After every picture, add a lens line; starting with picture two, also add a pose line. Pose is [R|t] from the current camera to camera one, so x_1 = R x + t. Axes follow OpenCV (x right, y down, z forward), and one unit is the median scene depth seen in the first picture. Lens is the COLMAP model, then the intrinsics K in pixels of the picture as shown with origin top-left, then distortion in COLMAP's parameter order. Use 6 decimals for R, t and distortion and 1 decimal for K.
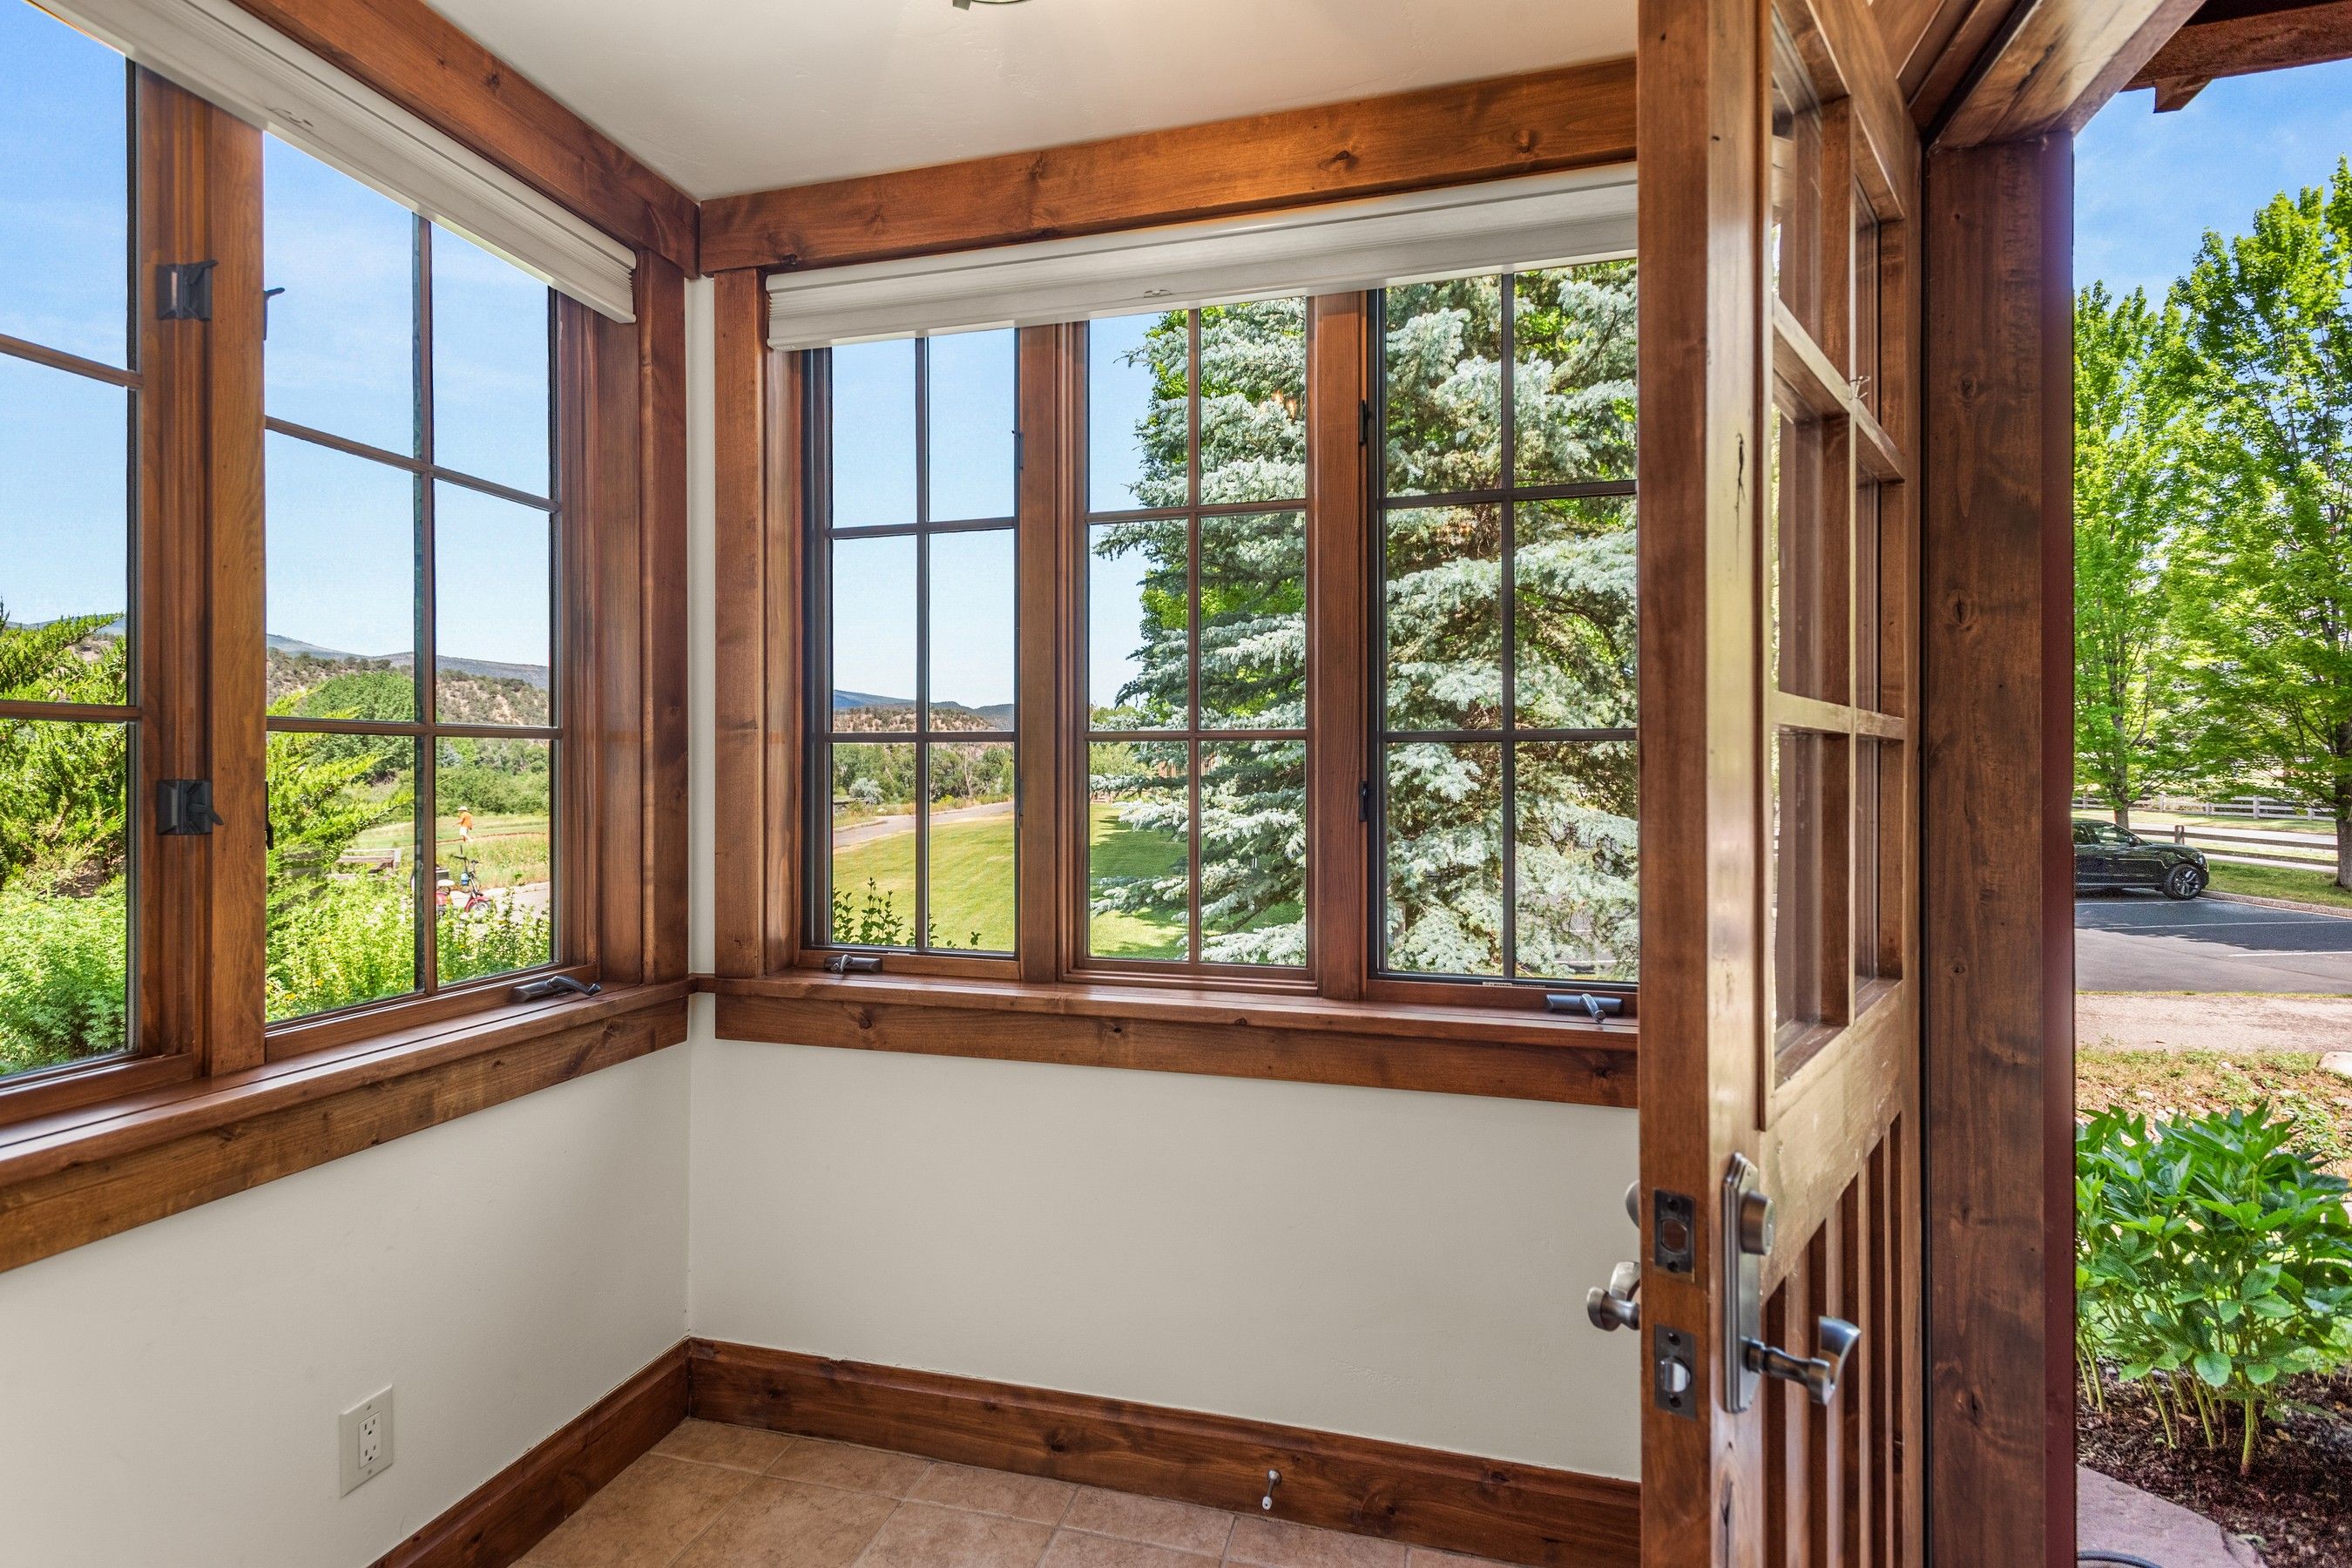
lens RADIAL K [[1096.9, 0, 1179.3], [0, 1096.9, 778.2], [0, 0, 1]] dist [0.014512, -0.003237]
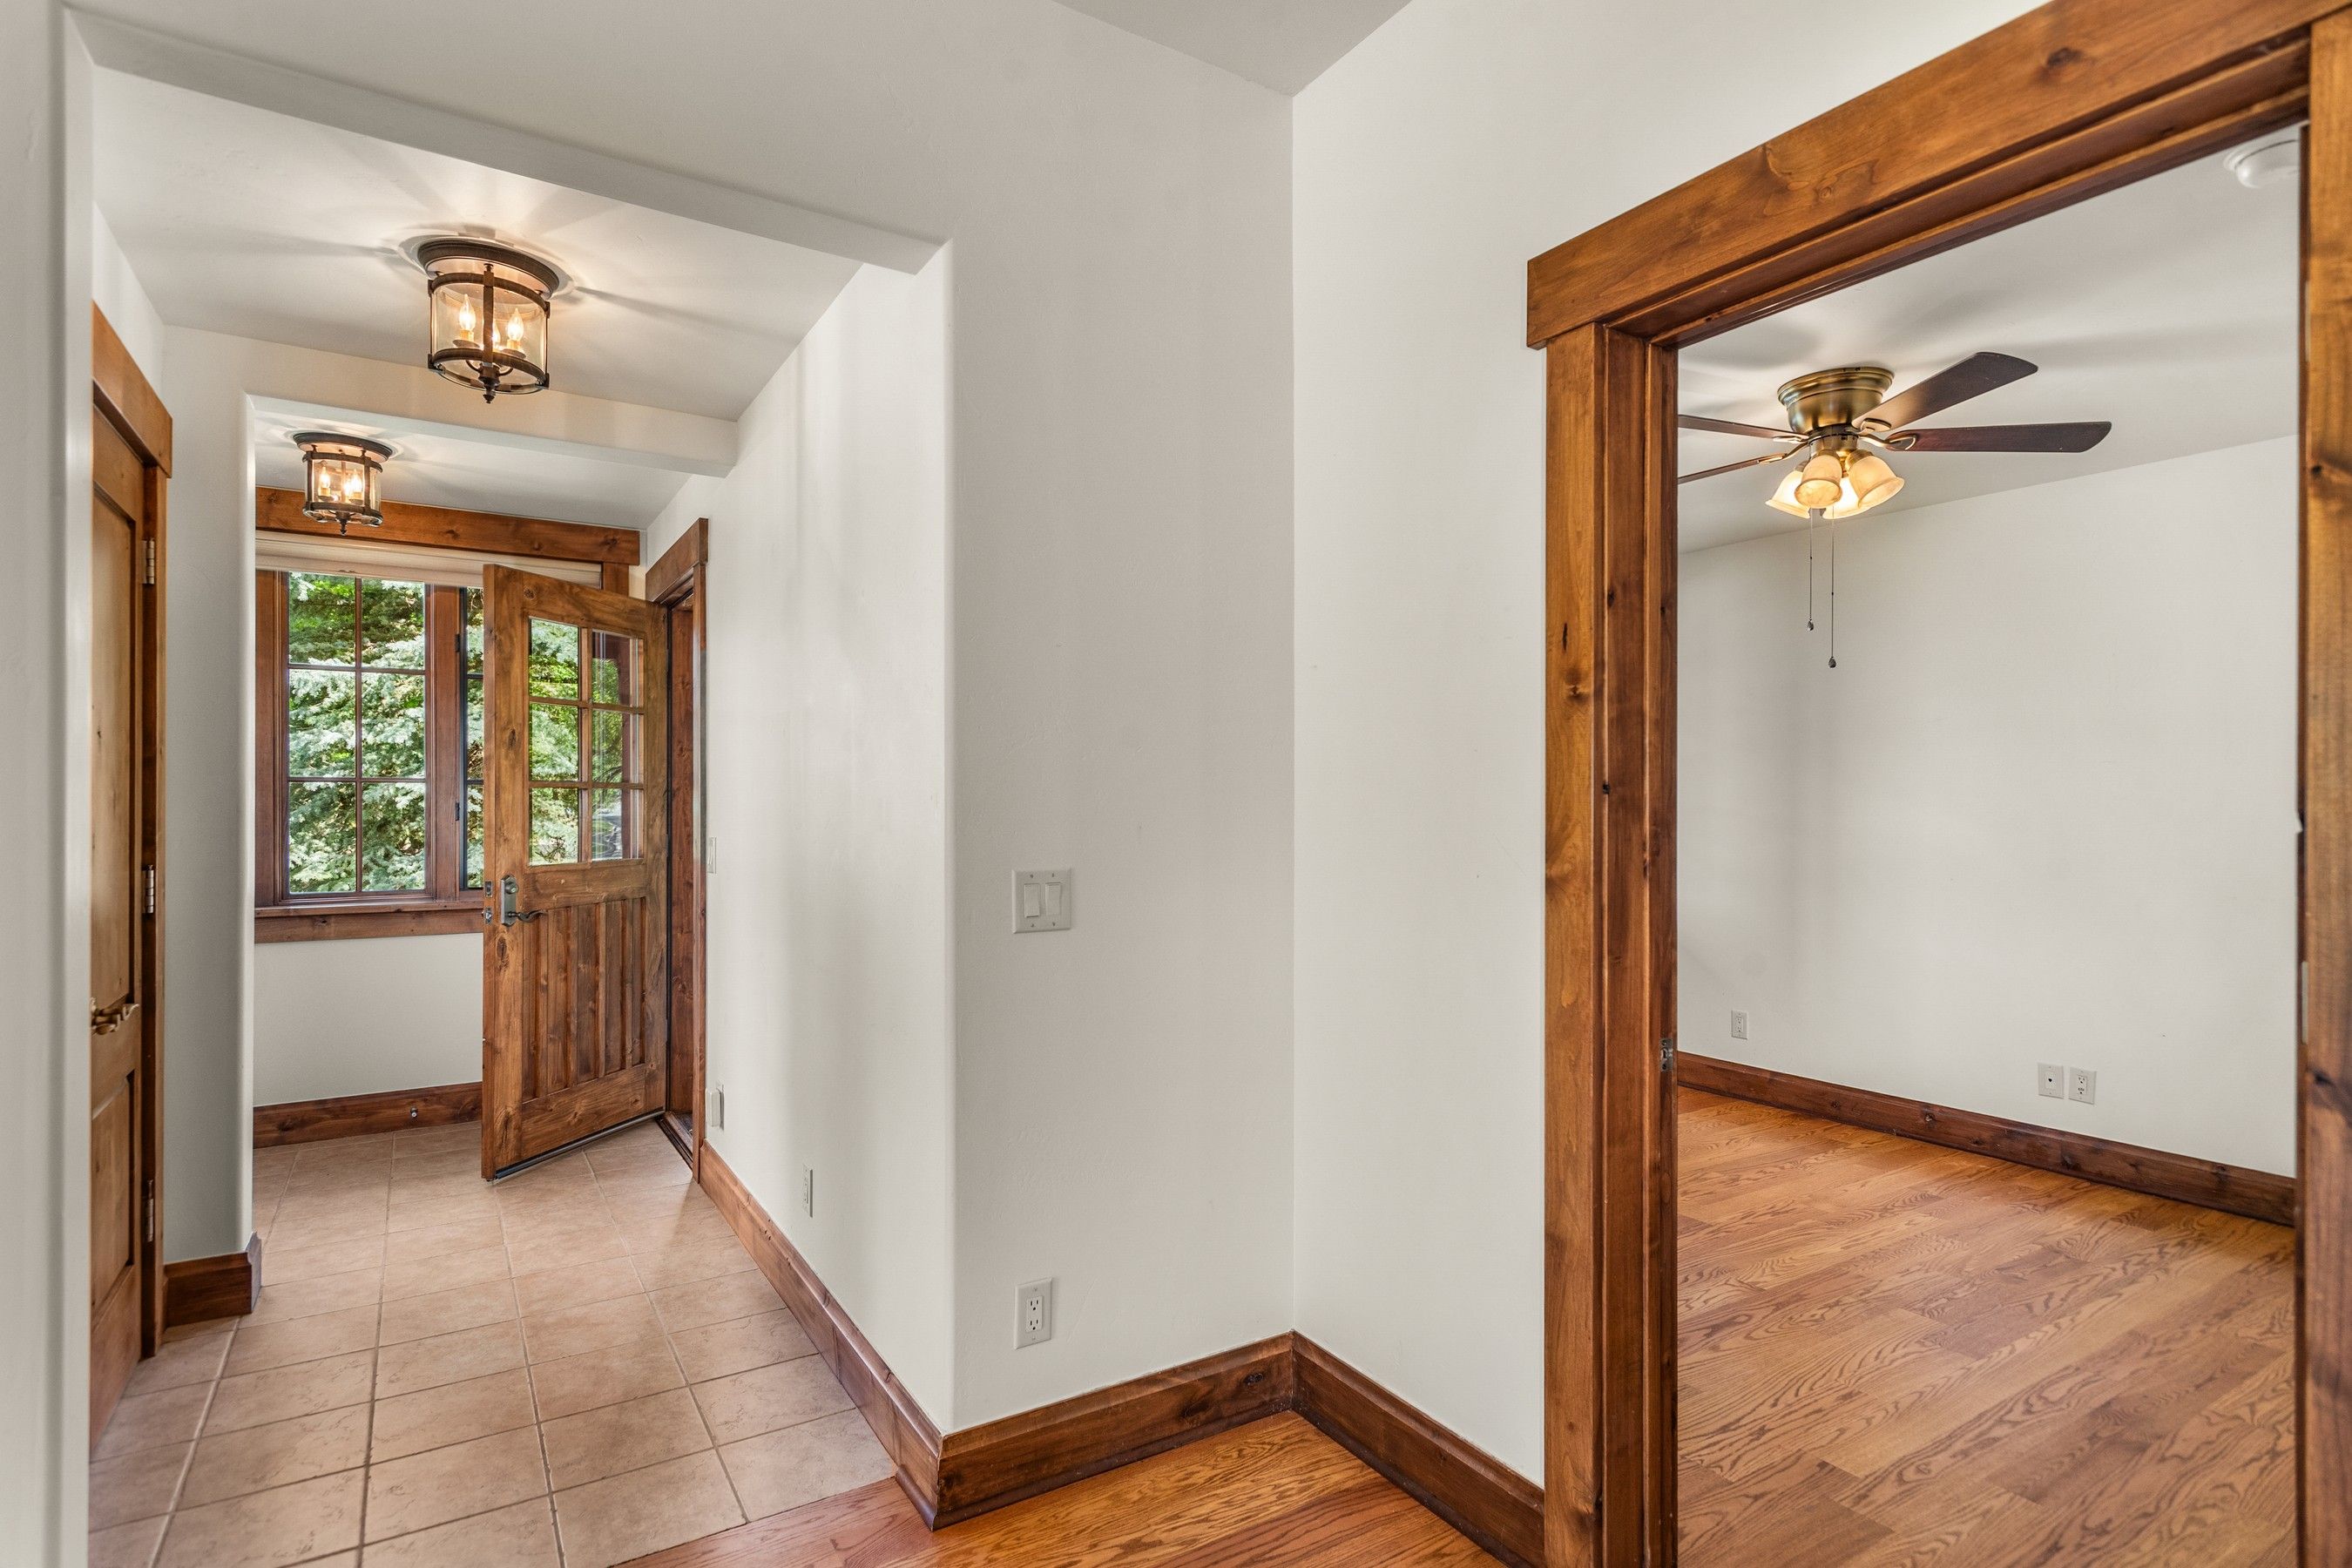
lens RADIAL K [[1175.2, 0, 1186.3], [0, 1175.2, 796.2], [0, 0, 1]] dist [0.010312, -0.005445]
pose [[0.674307, 0.003030, 0.738445, -0.601377], [0.001535, 0.999984, -0.005505, 0.005215], [-0.738450, 0.004846, 0.674291, -1.705584]]
